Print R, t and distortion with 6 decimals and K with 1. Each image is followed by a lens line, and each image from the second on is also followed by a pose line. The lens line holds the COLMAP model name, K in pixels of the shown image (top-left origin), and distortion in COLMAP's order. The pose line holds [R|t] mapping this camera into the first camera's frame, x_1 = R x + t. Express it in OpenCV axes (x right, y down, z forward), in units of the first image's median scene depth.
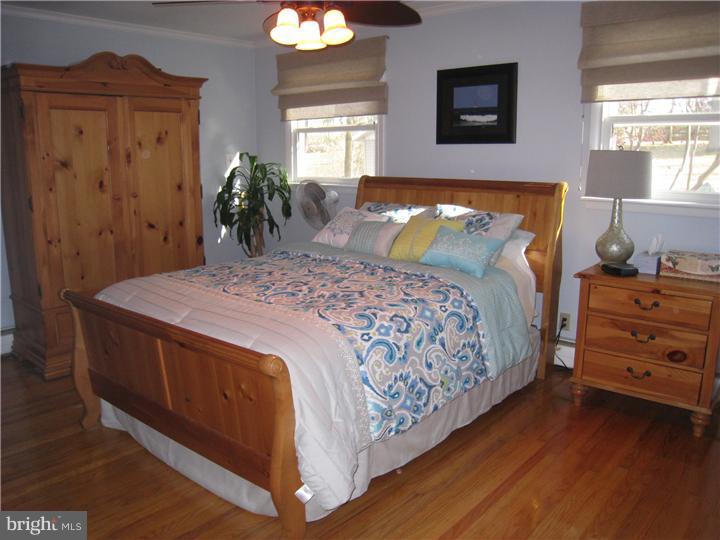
lens RADIAL K [[591.2, 0, 360.0], [0, 591.2, 270.0], [0, 0, 1]] dist [-0.174172, 0.115428]
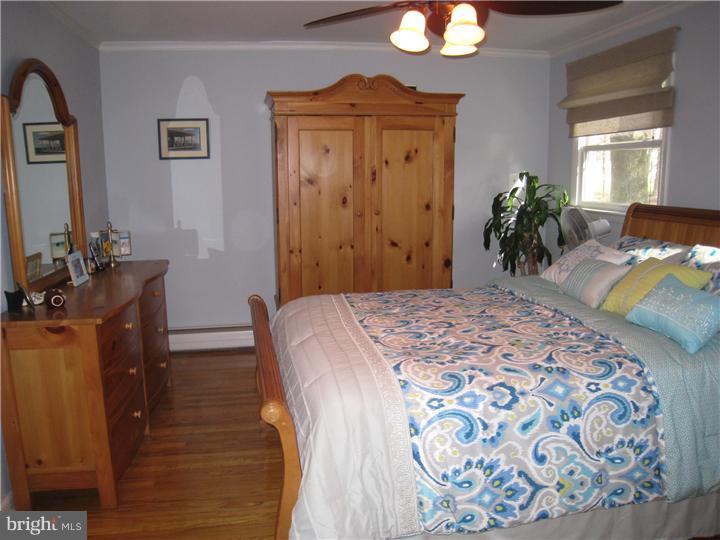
lens RADIAL K [[591.2, 0, 360.0], [0, 591.2, 270.0], [0, 0, 1]] dist [-0.174172, 0.115428]
pose [[0.782736, 0.096334, -0.614853, 0.336667], [-0.113777, 0.993448, 0.010808, -0.054160], [0.611865, 0.061496, 0.788568, 0.244093]]
